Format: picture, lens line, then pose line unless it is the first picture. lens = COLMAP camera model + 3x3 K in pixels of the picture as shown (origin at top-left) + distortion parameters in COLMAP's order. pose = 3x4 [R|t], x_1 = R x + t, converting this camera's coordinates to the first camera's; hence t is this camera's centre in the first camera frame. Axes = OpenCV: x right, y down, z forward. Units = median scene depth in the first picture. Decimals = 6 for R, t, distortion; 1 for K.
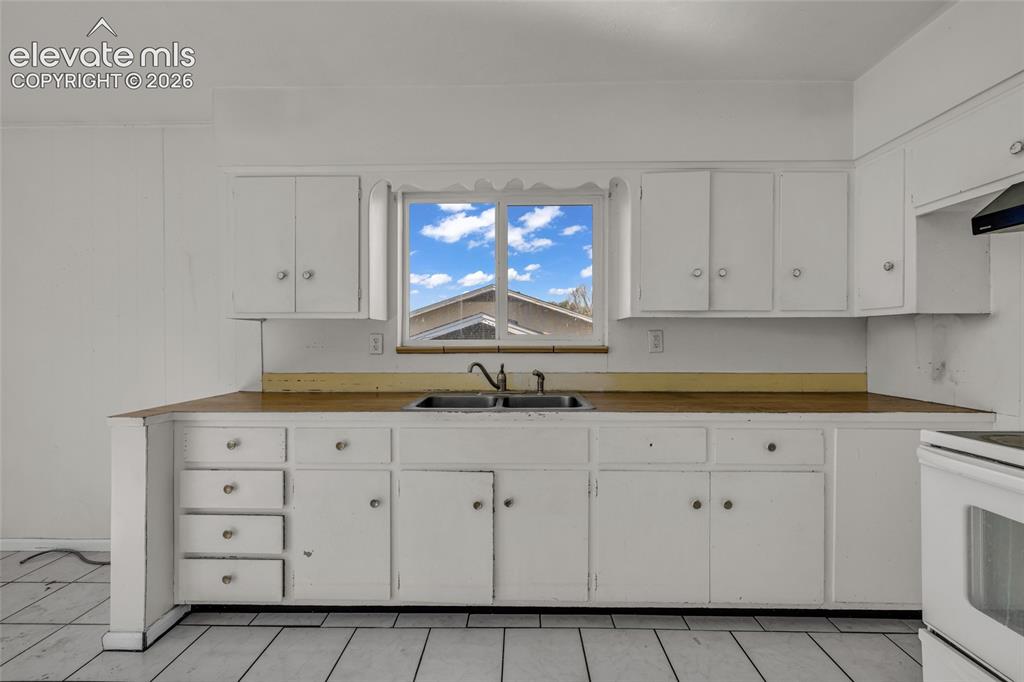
lens RADIAL K [[430.1, 0, 515.7], [0, 430.1, 340.3], [0, 0, 1]] dist [-0.008278, 0.000291]
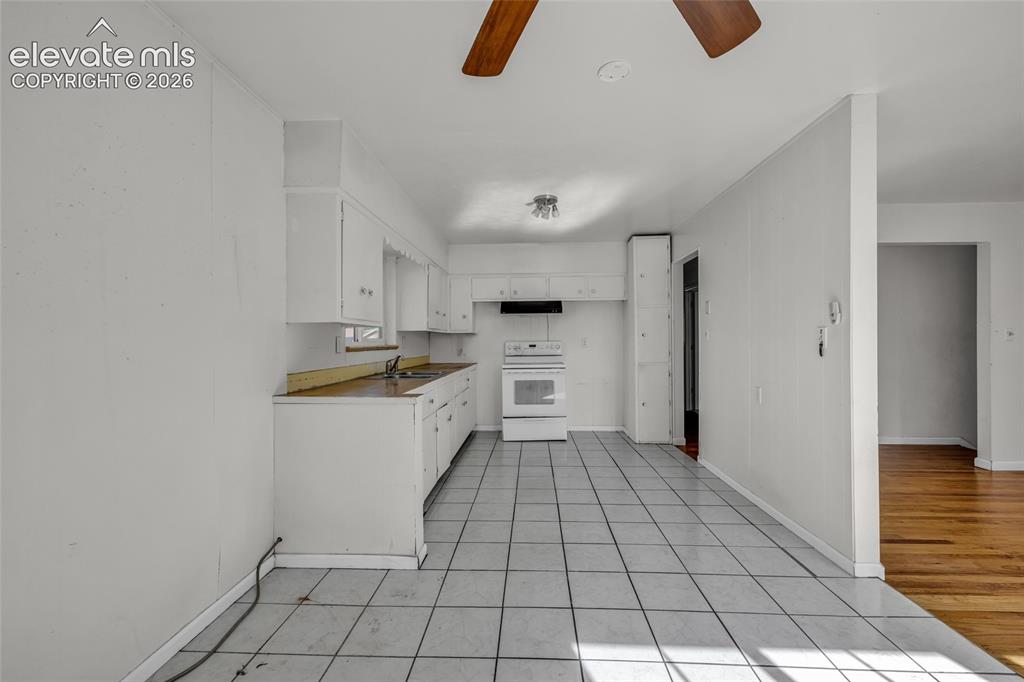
lens RADIAL K [[430.1, 0, 515.7], [0, 430.1, 340.3], [0, 0, 1]] dist [-0.008278, 0.000291]
pose [[0.025185, 0.003351, 0.999677, -1.956036], [0.005972, 0.999976, -0.003502, 0.003165], [-0.999665, 0.006058, 0.025165, 0.542613]]
